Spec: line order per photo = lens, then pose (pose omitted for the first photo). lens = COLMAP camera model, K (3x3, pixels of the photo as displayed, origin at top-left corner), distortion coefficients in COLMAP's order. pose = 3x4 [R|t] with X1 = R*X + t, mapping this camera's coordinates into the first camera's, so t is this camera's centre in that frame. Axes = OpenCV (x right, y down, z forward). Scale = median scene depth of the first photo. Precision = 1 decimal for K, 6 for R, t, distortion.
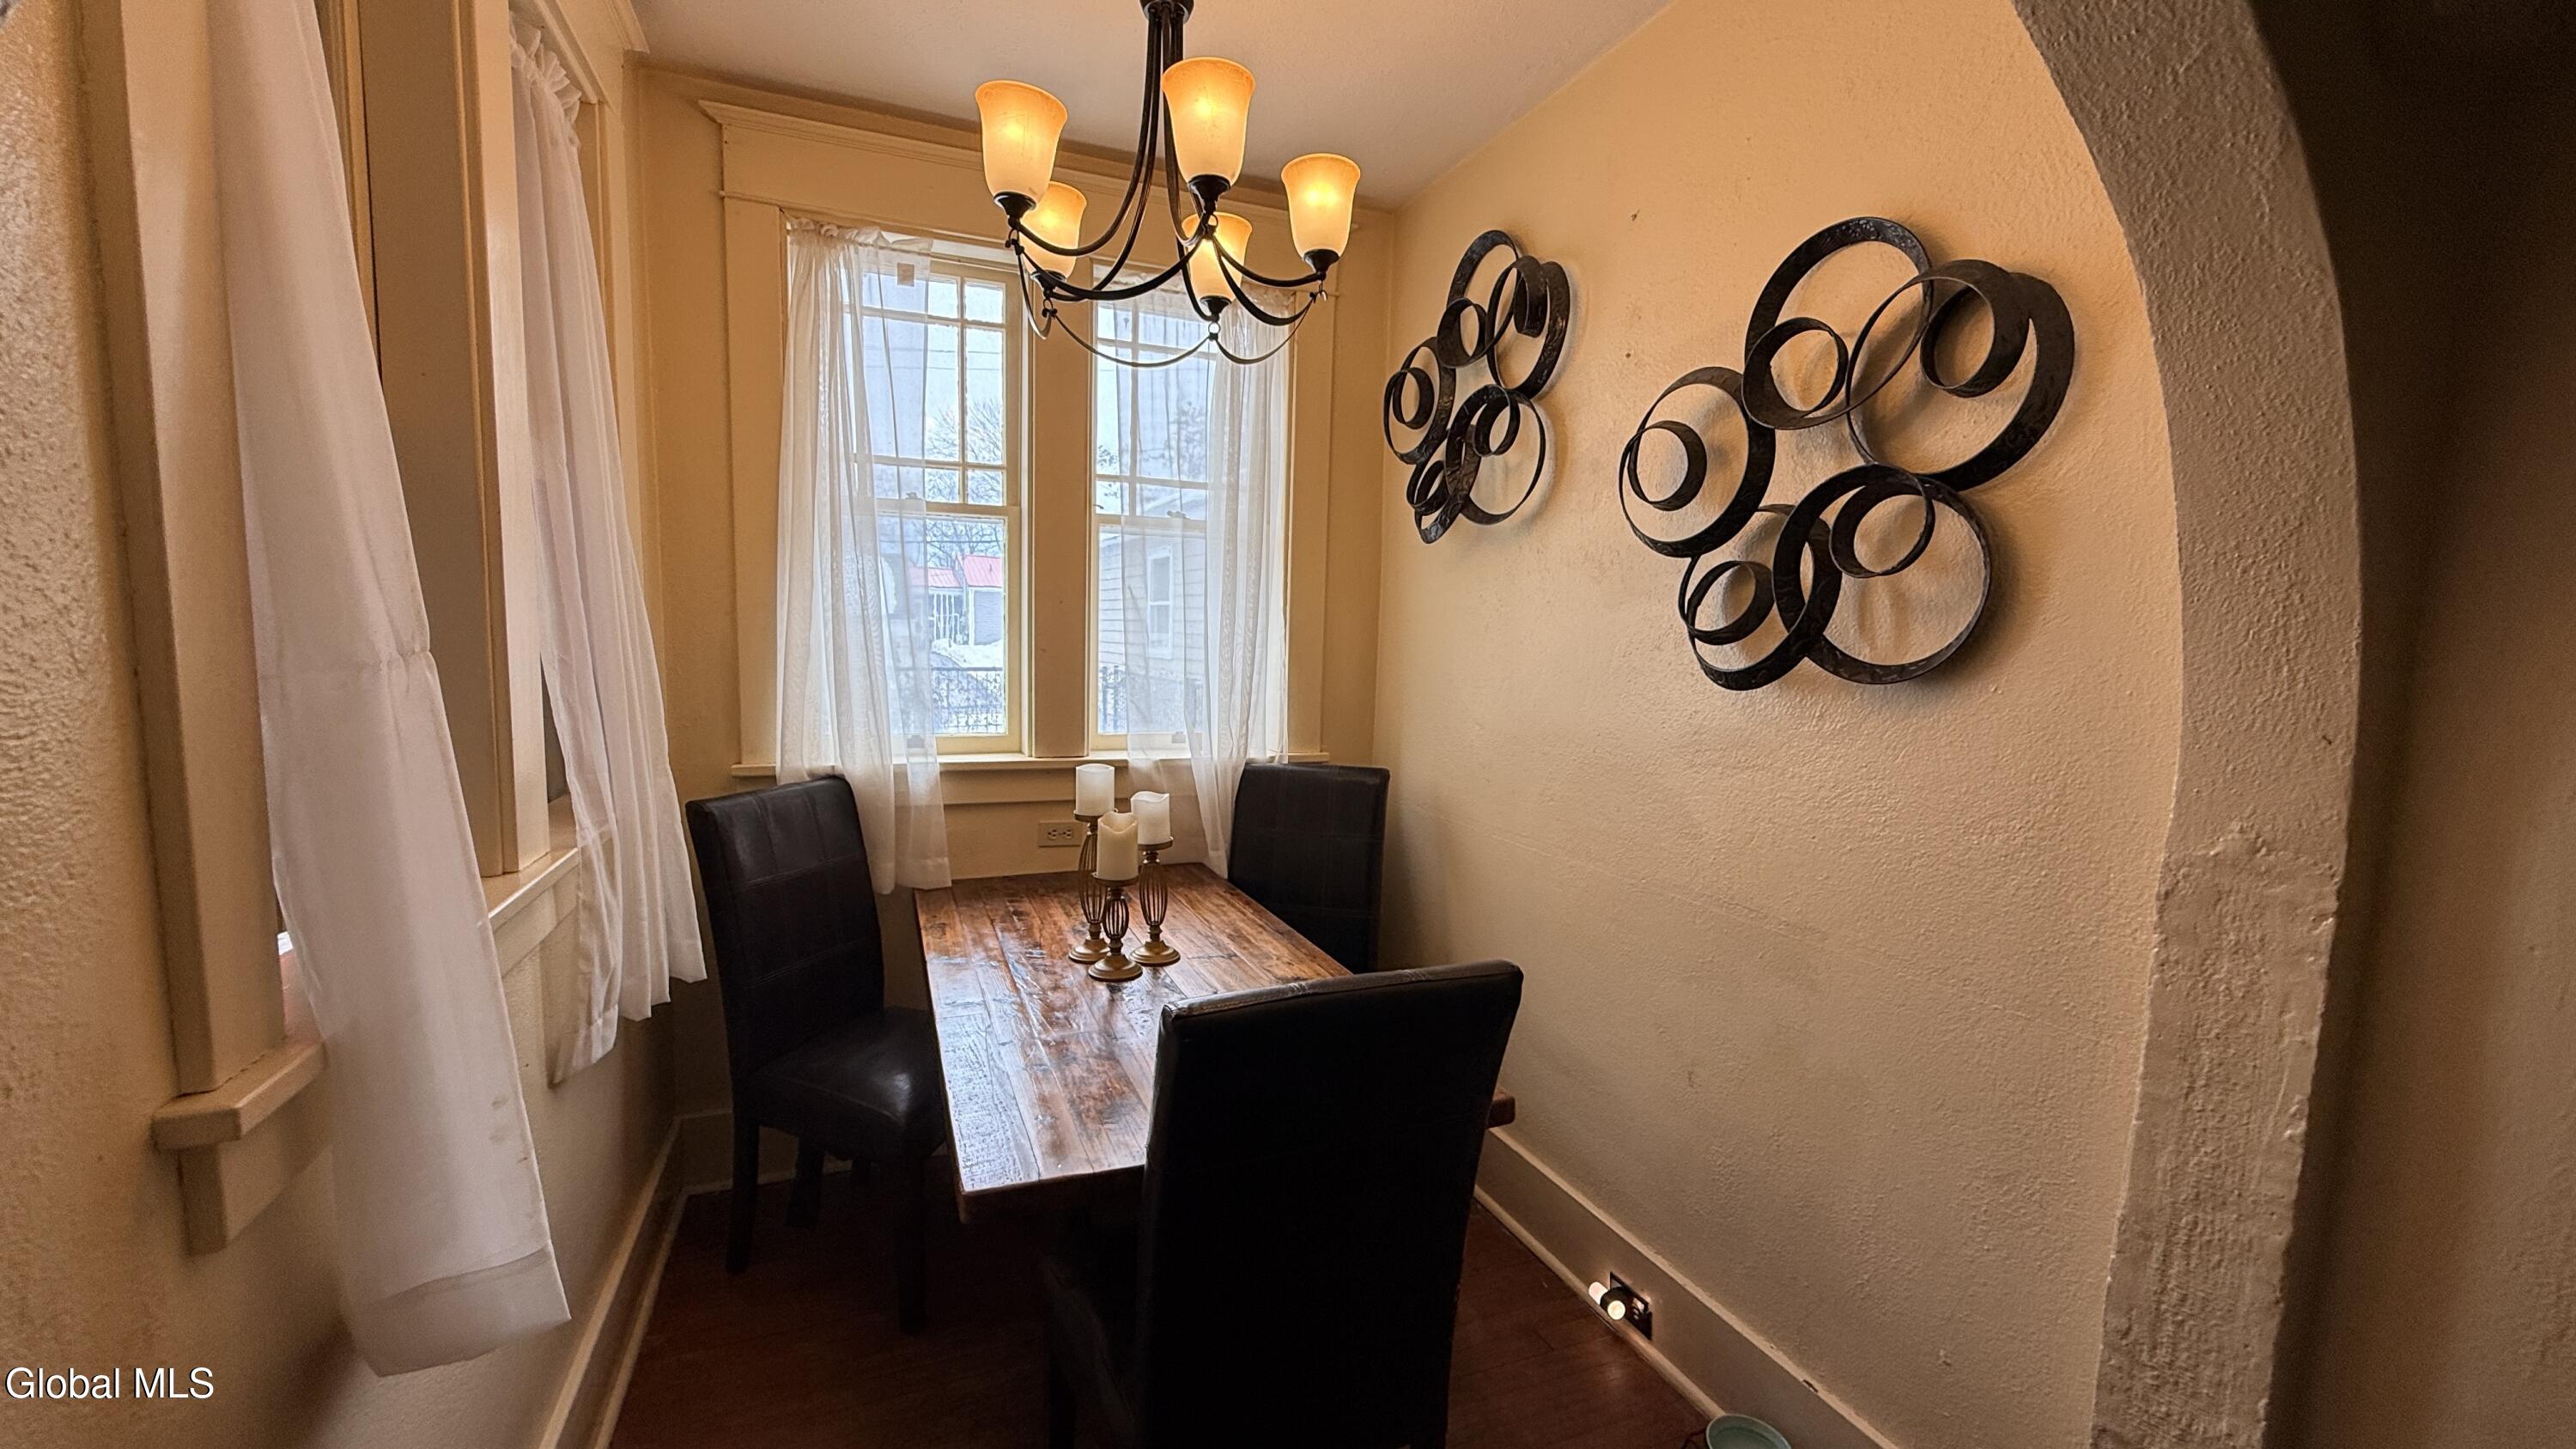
lens RADIAL K [[1026.7, 0, 1282.2], [0, 1026.7, 728.8], [0, 0, 1]] dist [0.002415, 0.000364]
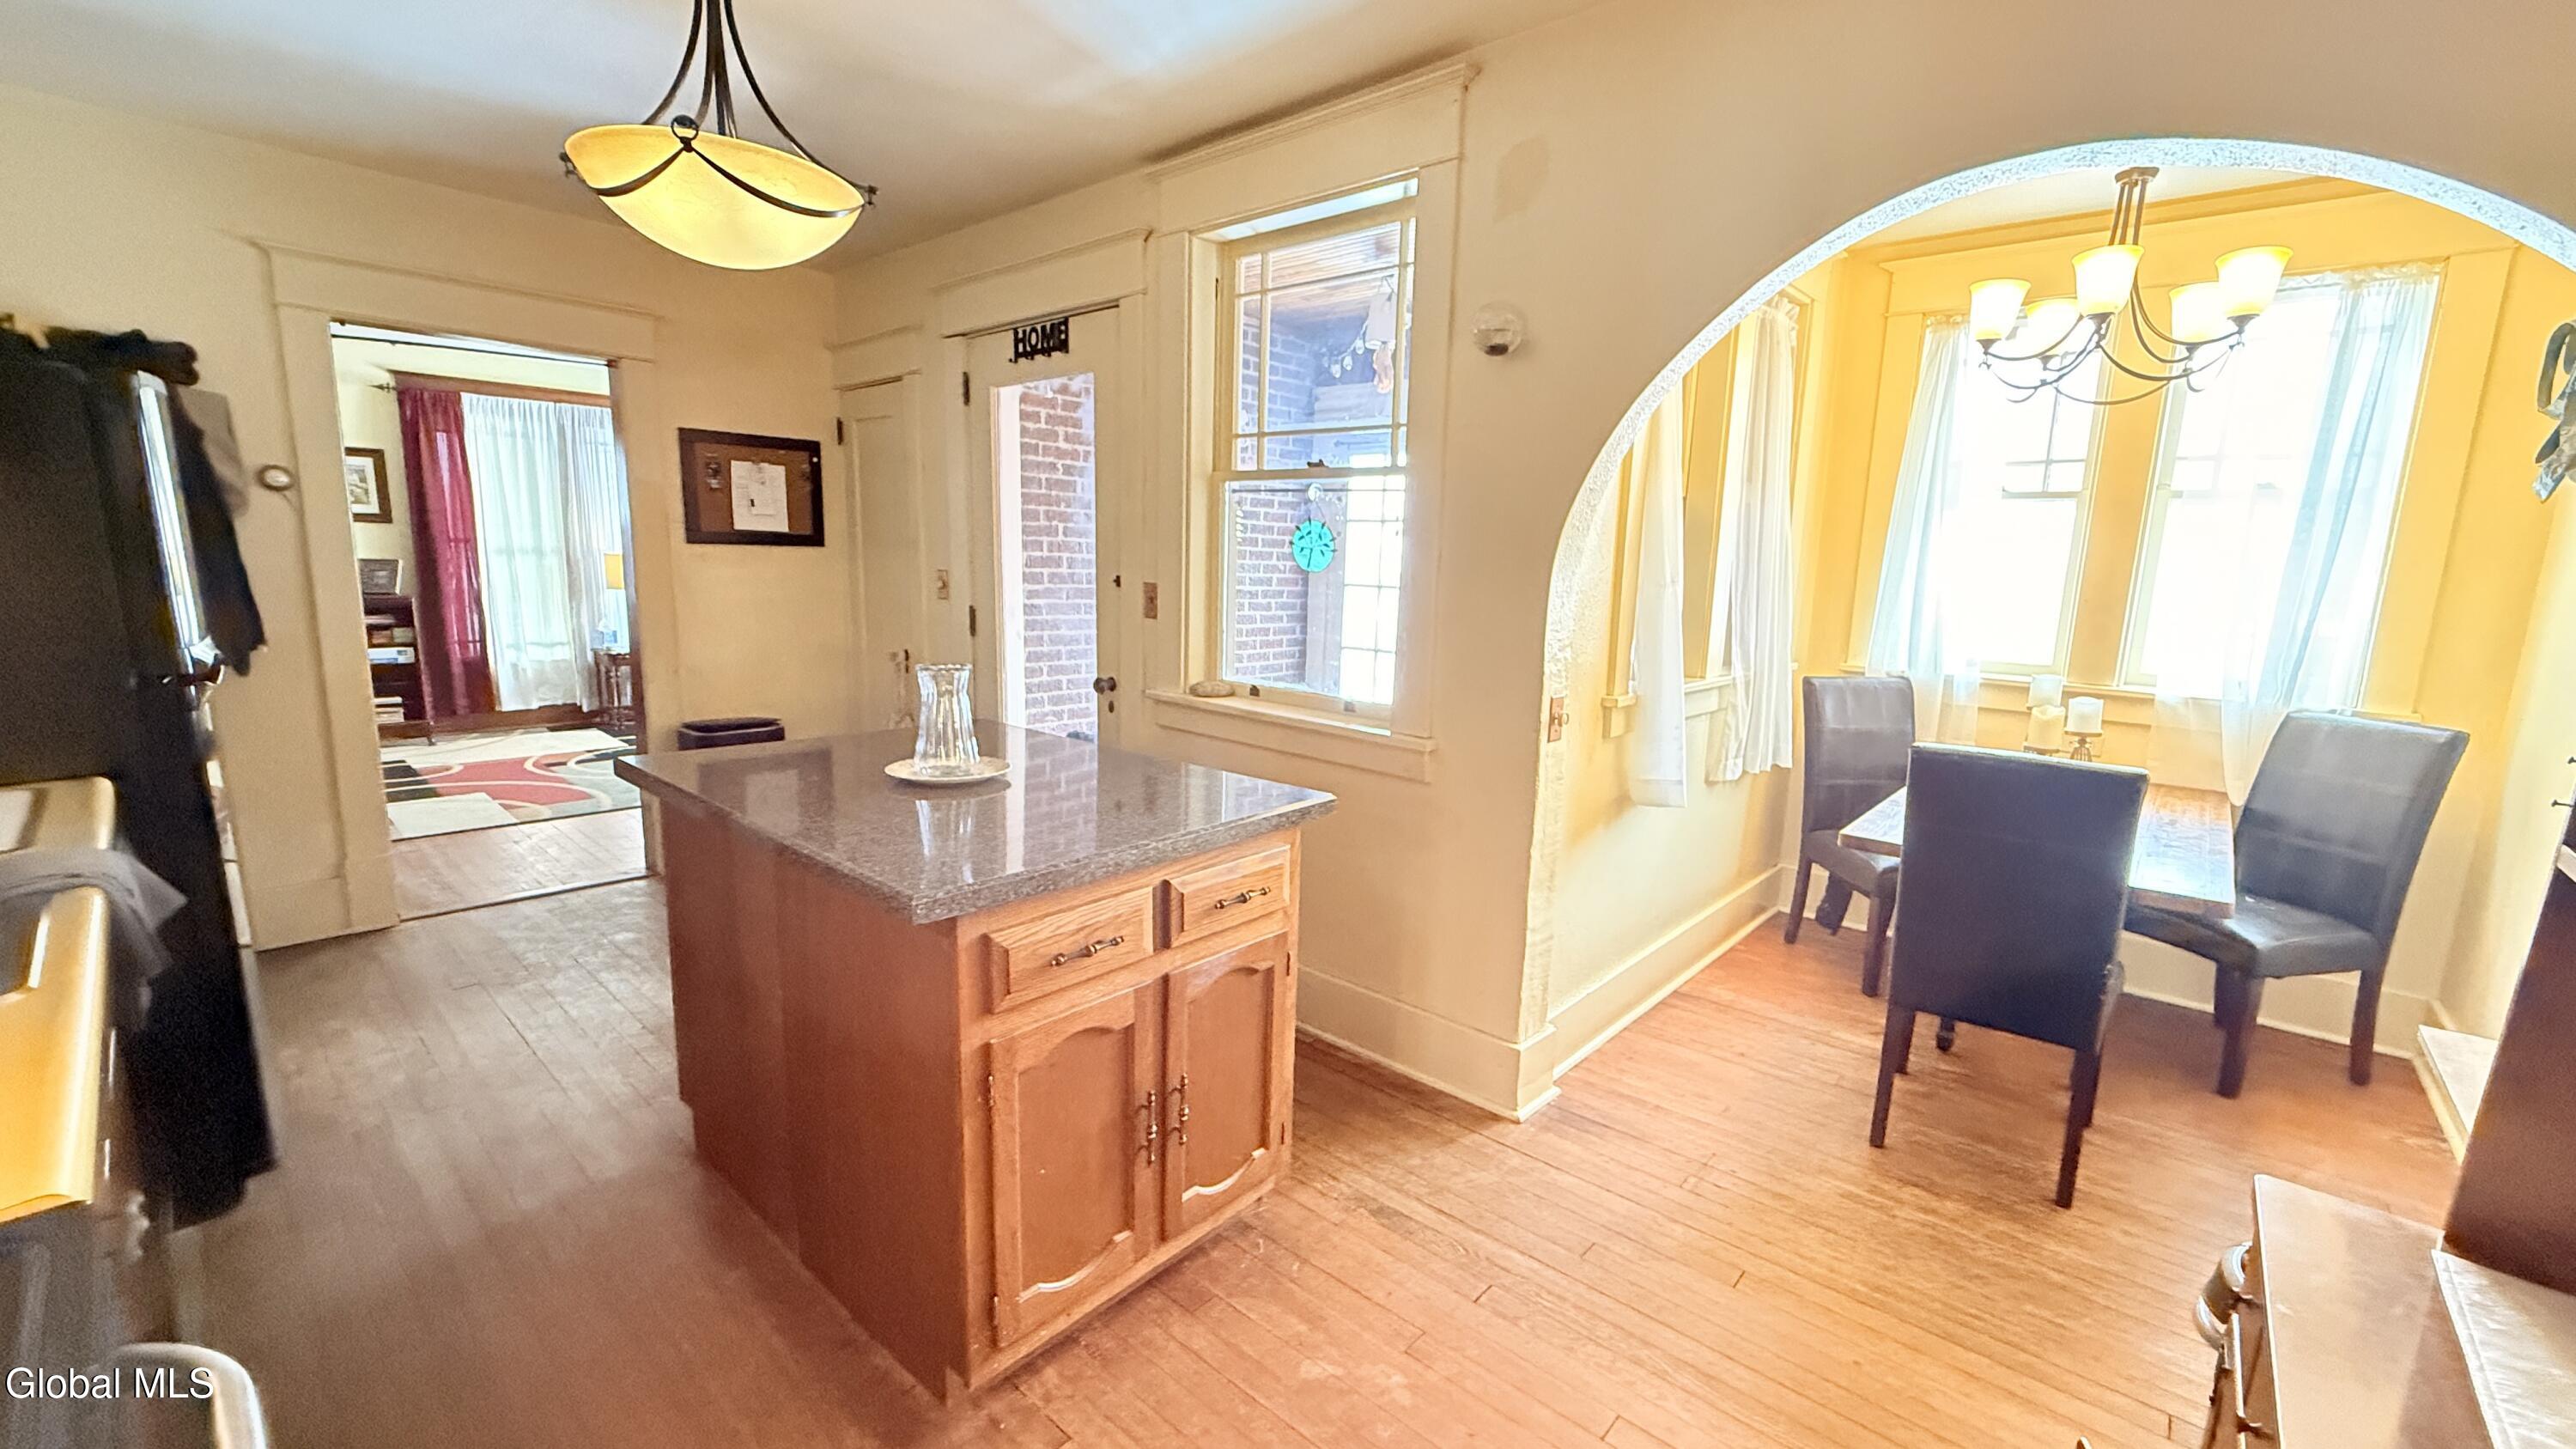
lens RADIAL K [[1026.7, 0, 1282.2], [0, 1026.7, 728.8], [0, 0, 1]] dist [0.002415, 0.000364]
pose [[0.450245, 0.140712, -0.881748, 0.606710], [-0.109859, 0.988732, 0.101688, 0.079689], [0.886121, 0.051084, 0.460630, -0.626072]]
